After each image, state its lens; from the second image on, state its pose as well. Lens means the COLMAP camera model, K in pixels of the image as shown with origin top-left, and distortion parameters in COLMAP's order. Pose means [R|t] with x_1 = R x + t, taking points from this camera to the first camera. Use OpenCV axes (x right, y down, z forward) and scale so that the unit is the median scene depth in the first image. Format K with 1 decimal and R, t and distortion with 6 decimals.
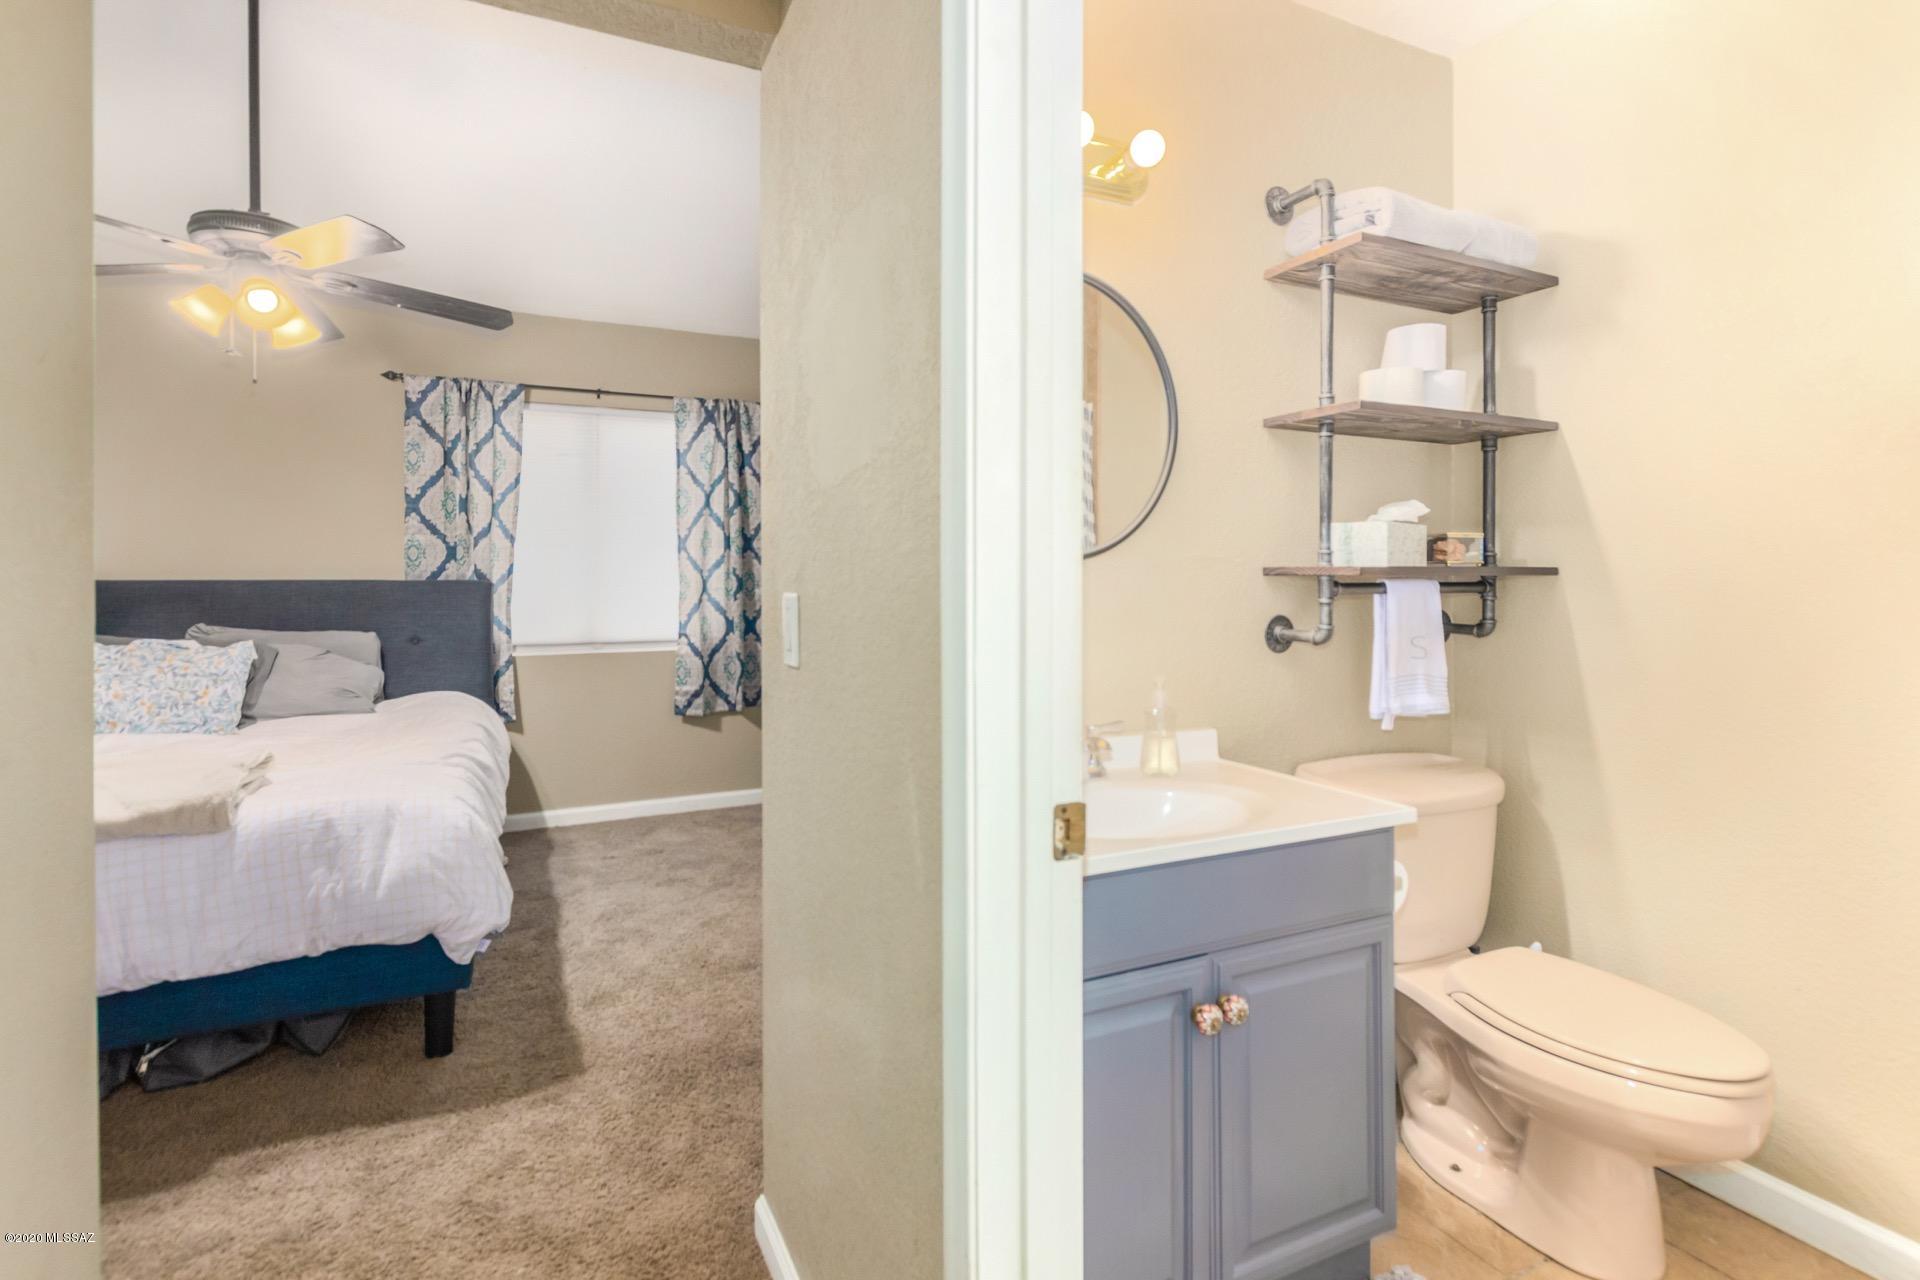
lens RADIAL K [[884.7, 0, 922.0], [0, 884.7, 578.1], [0, 0, 1]] dist [-0.000532, -0.000093]
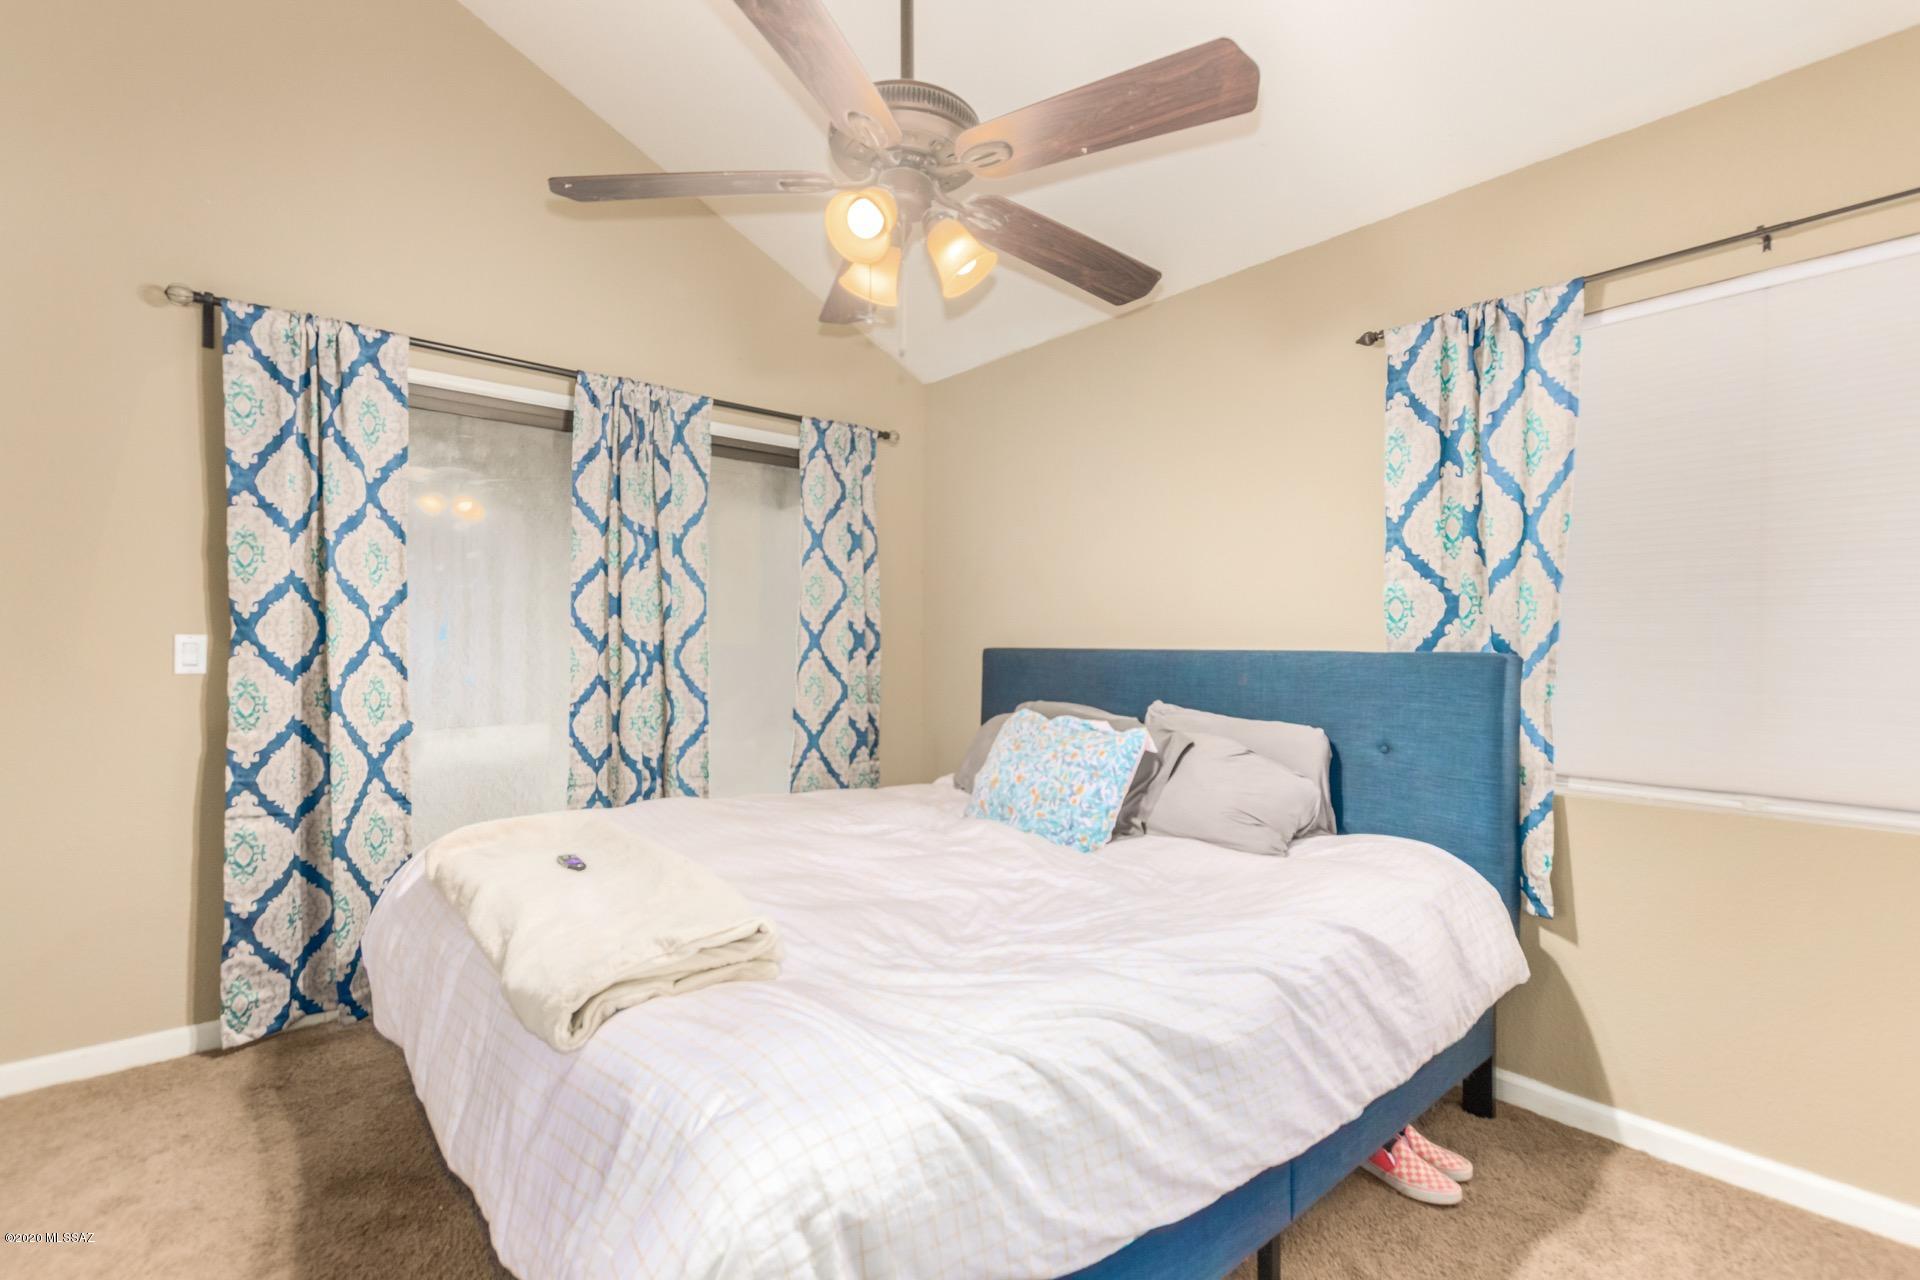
lens RADIAL K [[884.7, 0, 961.9], [0, 884.7, 658.7], [0, 0, 1]] dist [-0.000532, -0.000093]
pose [[0.283724, 0.017745, -0.958742, -0.052747], [-0.005576, 0.999842, 0.016856, -0.001721], [0.958890, 0.000564, 0.283778, 0.515424]]
